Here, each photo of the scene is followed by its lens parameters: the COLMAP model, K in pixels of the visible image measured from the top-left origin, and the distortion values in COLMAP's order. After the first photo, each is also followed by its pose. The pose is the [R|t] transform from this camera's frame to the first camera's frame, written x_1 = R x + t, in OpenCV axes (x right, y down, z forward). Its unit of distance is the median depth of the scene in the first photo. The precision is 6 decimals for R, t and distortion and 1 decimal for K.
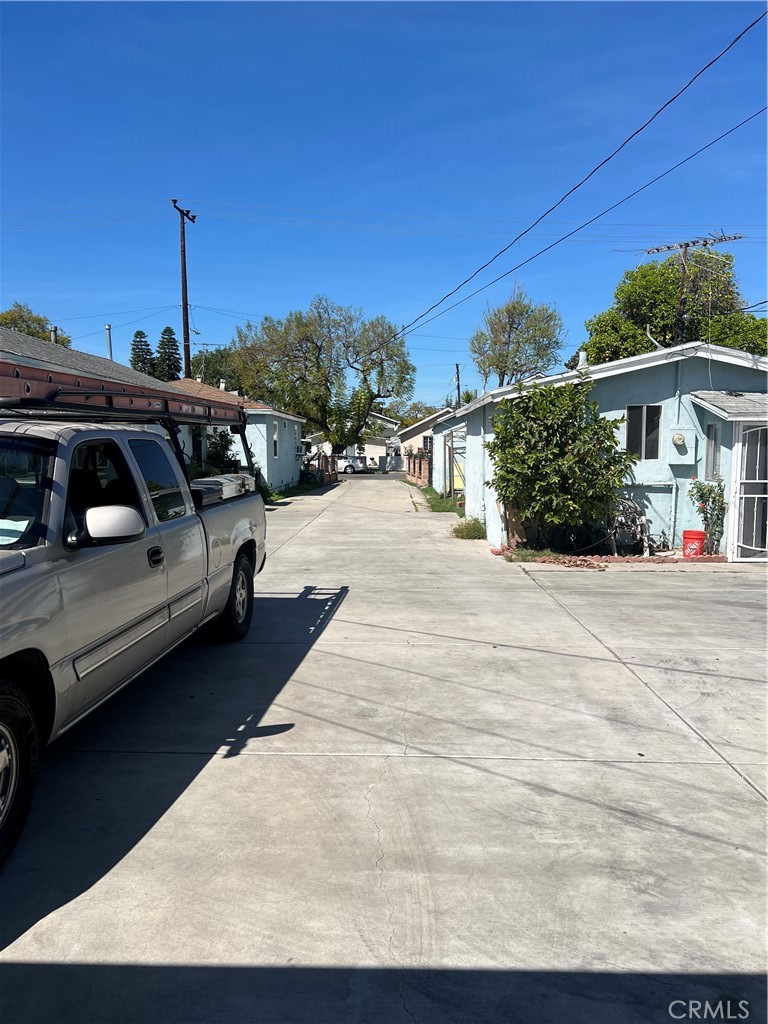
lens RADIAL K [[754.3, 0, 384.0], [0, 754.3, 512.0], [0, 0, 1]] dist [0.000436, -0.134961]
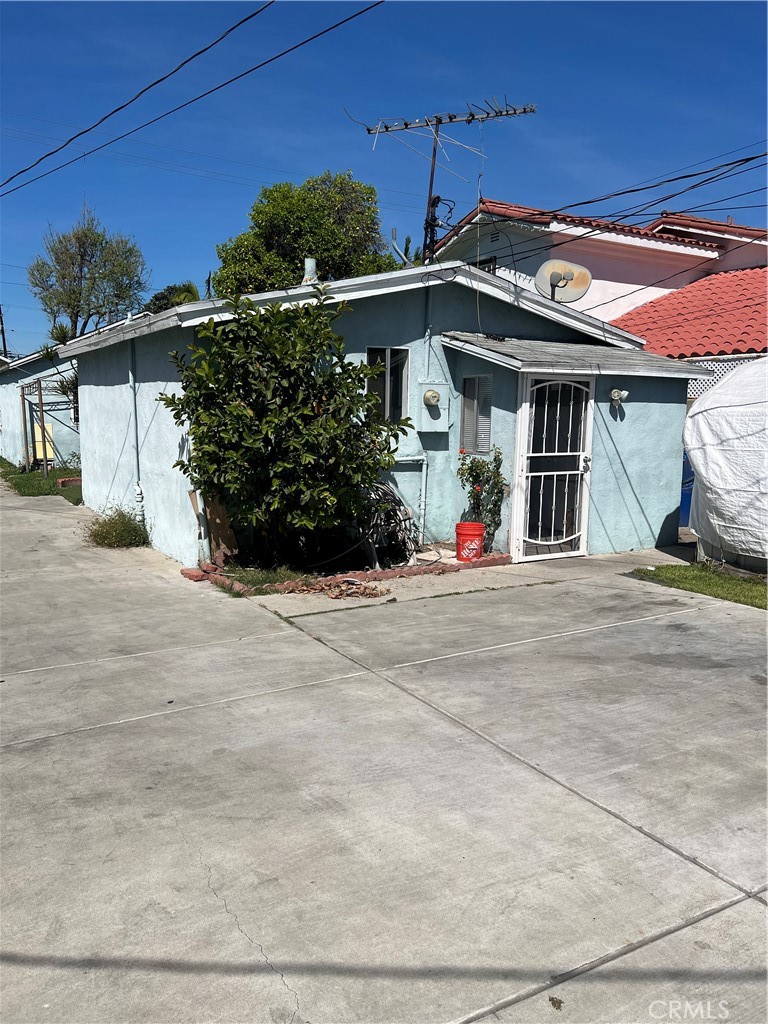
lens RADIAL K [[770.0, 0, 384.0], [0, 770.0, 512.0], [0, 0, 1]] dist [0.089819, -0.146233]
pose [[0.853330, -0.055802, 0.518376, -0.044277], [0.029827, 0.997852, 0.058317, -0.031276], [-0.520517, -0.034302, 0.853162, 0.389611]]
